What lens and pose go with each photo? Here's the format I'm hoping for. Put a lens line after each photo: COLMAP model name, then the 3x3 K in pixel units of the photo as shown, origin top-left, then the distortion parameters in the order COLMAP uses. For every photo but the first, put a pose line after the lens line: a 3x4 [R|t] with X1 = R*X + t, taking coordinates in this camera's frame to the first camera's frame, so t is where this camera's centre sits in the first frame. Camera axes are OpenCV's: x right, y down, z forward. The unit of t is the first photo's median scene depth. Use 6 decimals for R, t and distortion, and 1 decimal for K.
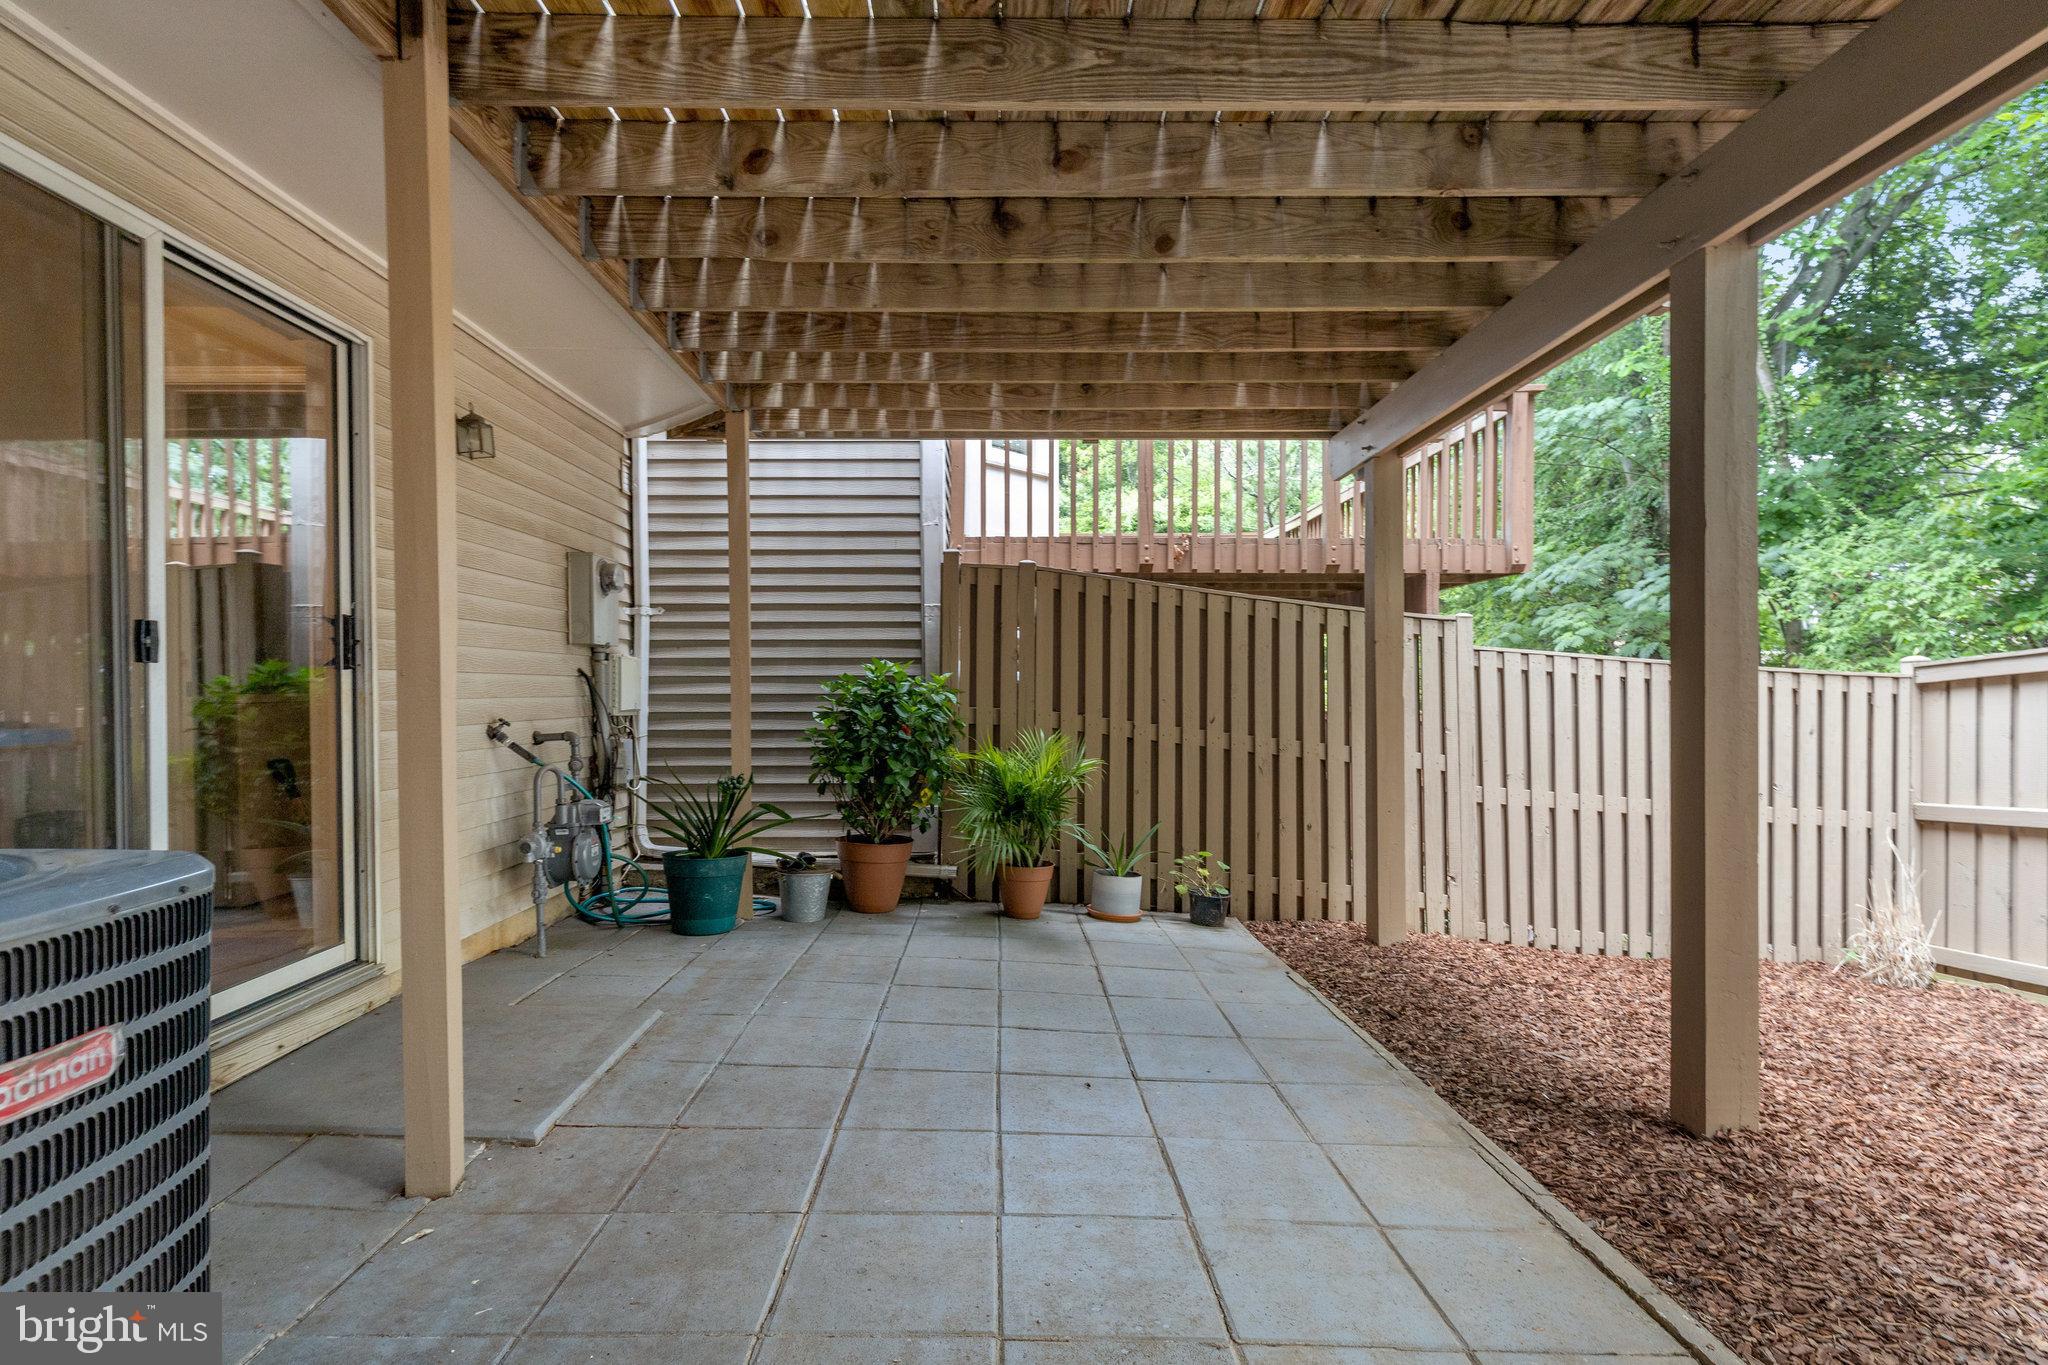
lens RADIAL K [[1033.9, 0, 1024.0], [0, 1033.9, 682.5], [0, 0, 1]] dist [-0.000717, -0.000100]
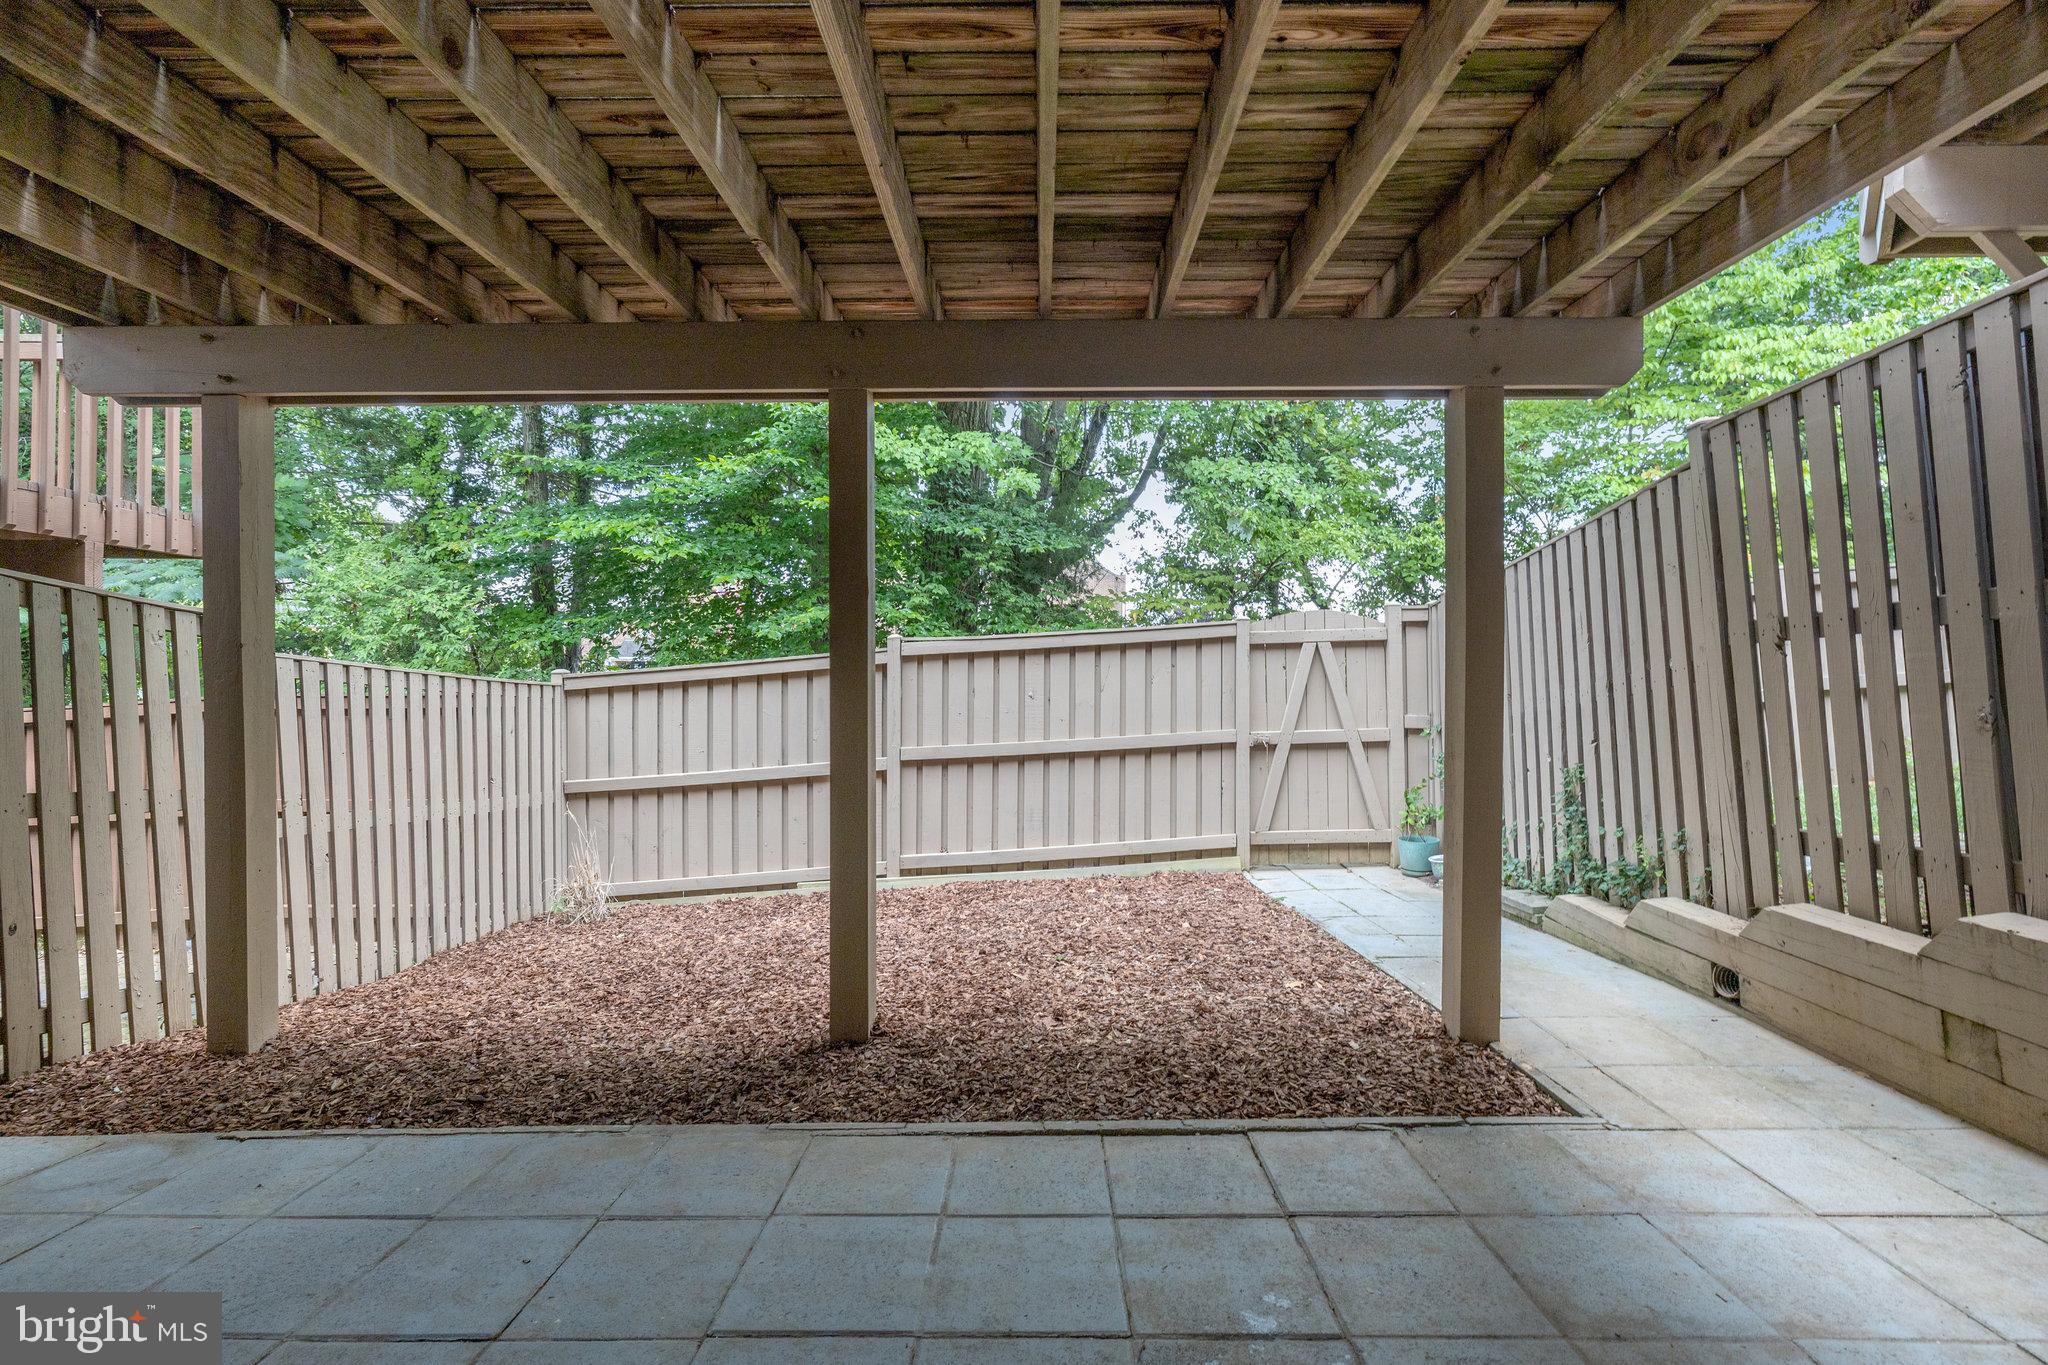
lens RADIAL K [[897.6, 0, 1024.0], [0, 897.6, 682.5], [0, 0, 1]] dist [0.000312, 0.000164]
pose [[0.032743, -0.005979, 0.999446, -0.399337], [-0.004470, 0.999971, 0.006129, -0.028155], [-0.999454, -0.004668, 0.032715, 0.592046]]
